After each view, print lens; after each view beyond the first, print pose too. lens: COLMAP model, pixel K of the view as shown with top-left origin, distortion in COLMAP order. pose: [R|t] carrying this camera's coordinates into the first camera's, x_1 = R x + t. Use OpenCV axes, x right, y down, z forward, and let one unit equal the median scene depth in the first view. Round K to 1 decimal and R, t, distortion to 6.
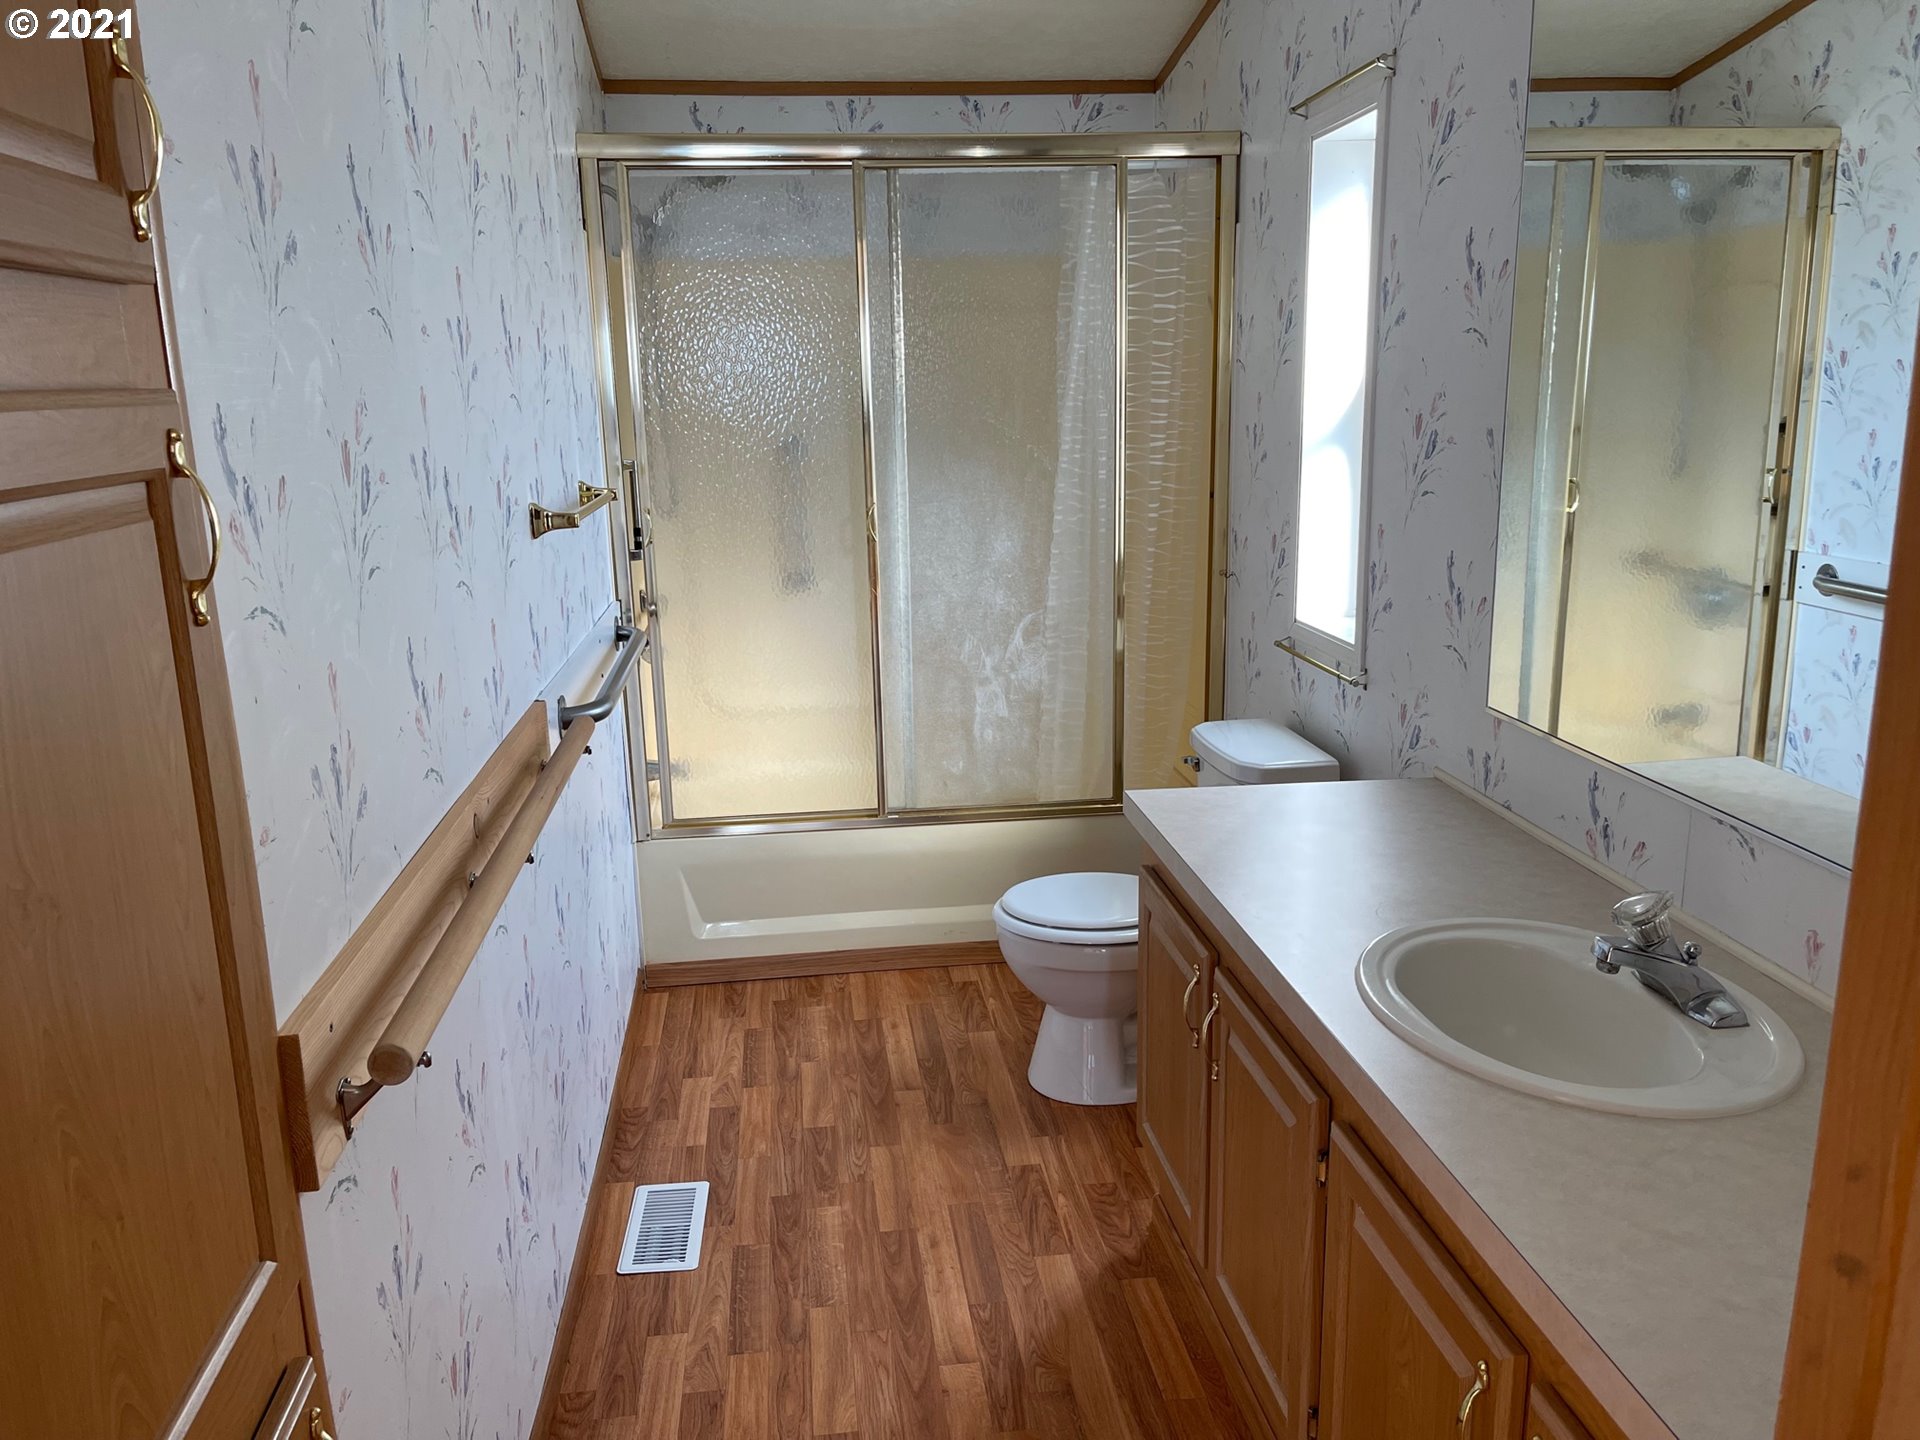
lens RADIAL K [[1449.1, 0, 960.0], [0, 1449.1, 720.0], [0, 0, 1]] dist [0.069577, -0.085975]
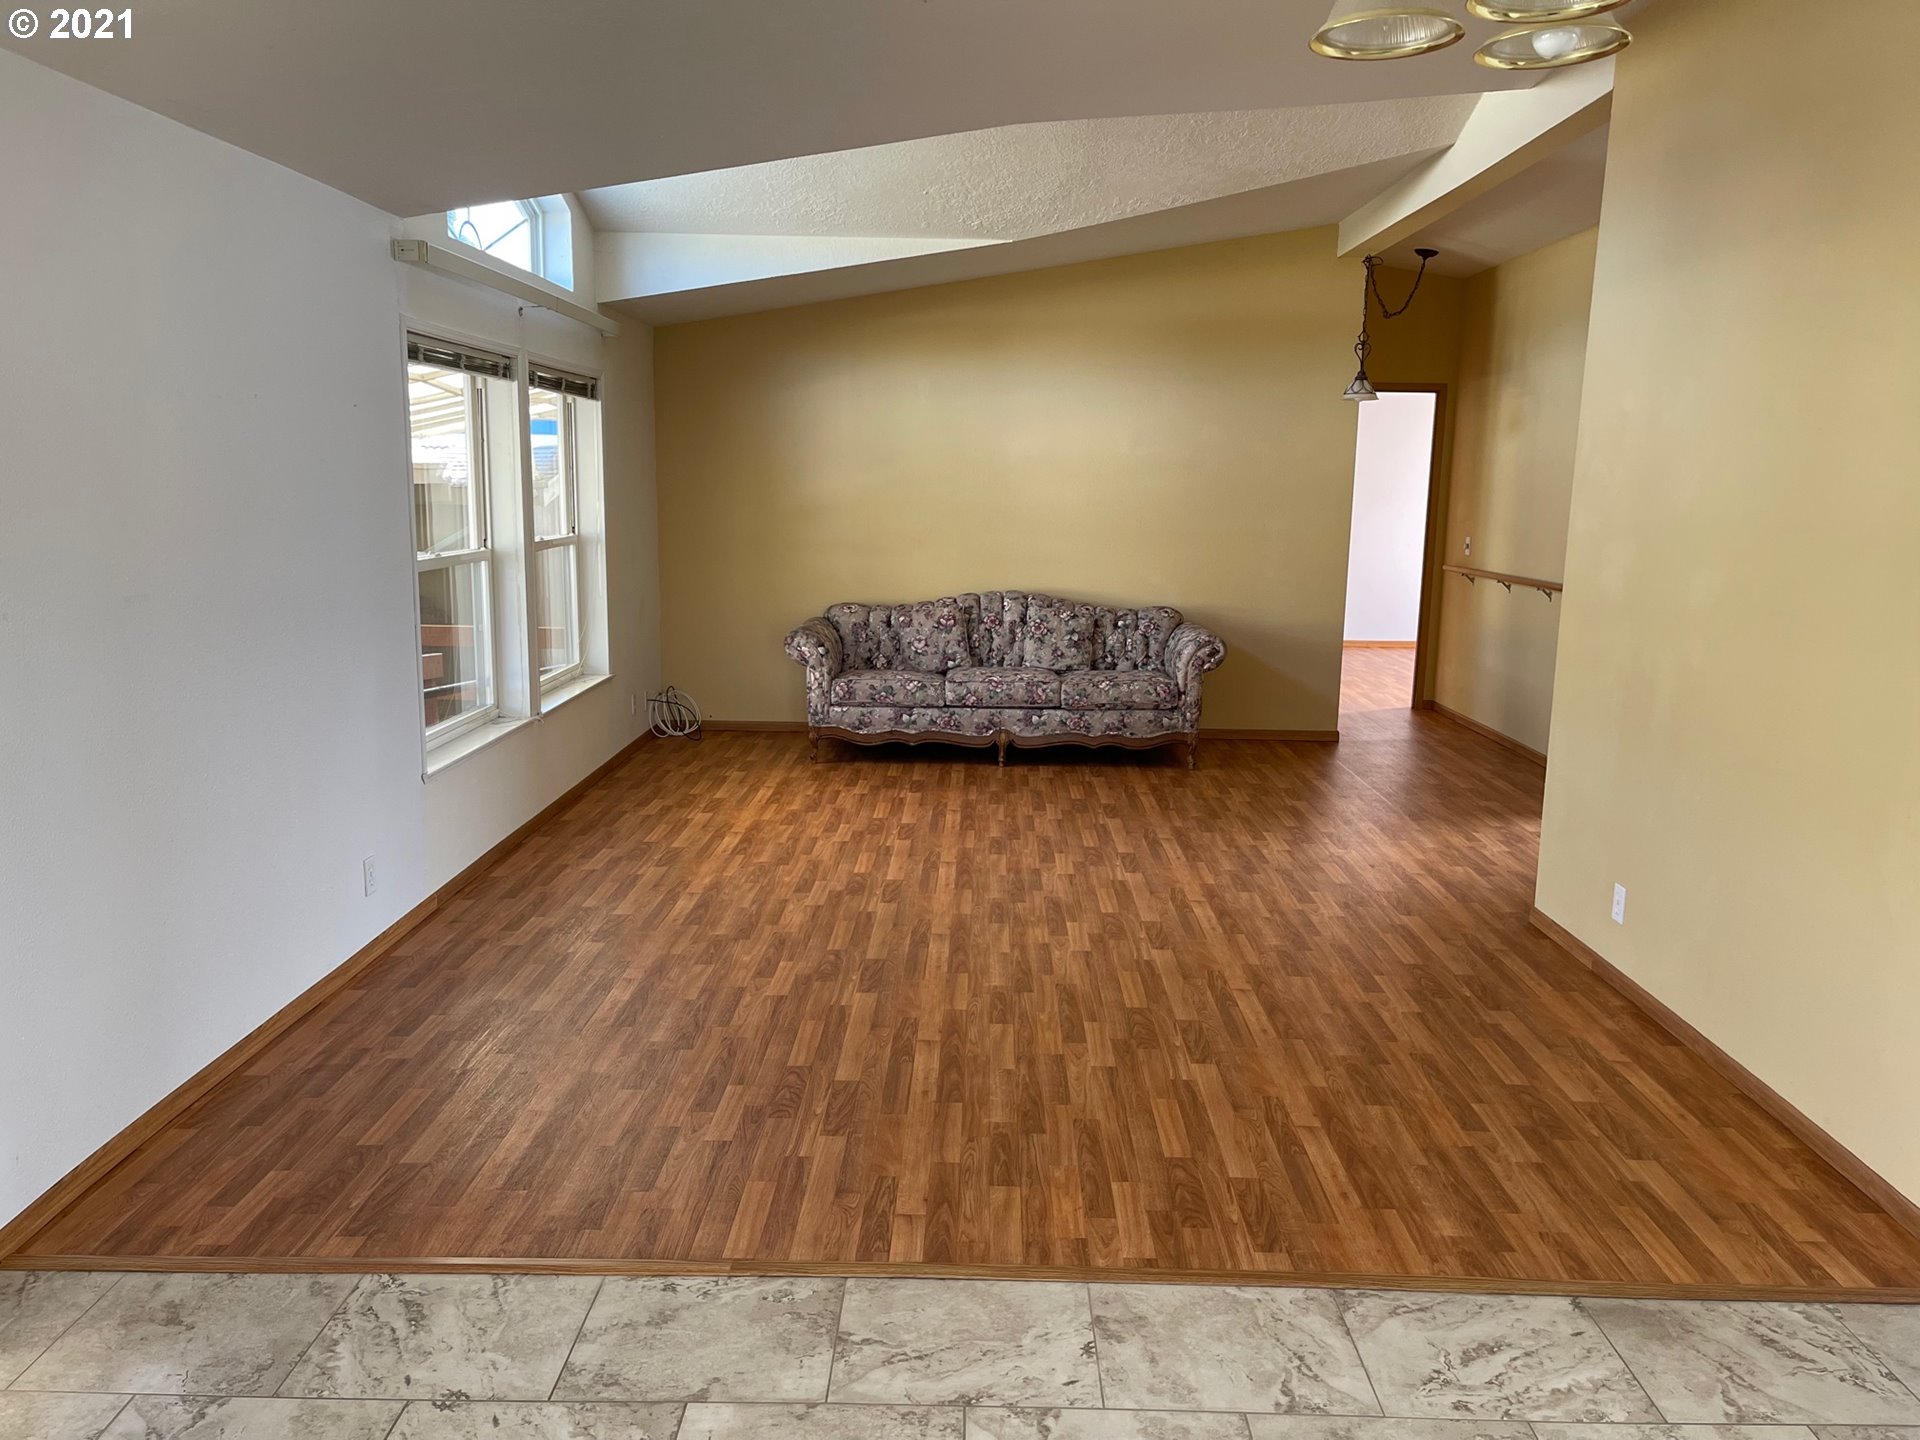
lens RADIAL K [[1449.1, 0, 960.0], [0, 1449.1, 720.0], [0, 0, 1]] dist [0.069577, -0.085975]
pose [[-0.988518, 0.027871, 0.148510, -0.257145], [0.083775, 0.919046, 0.385145, -0.483902], [-0.125753, 0.393164, -0.910828, 2.045275]]
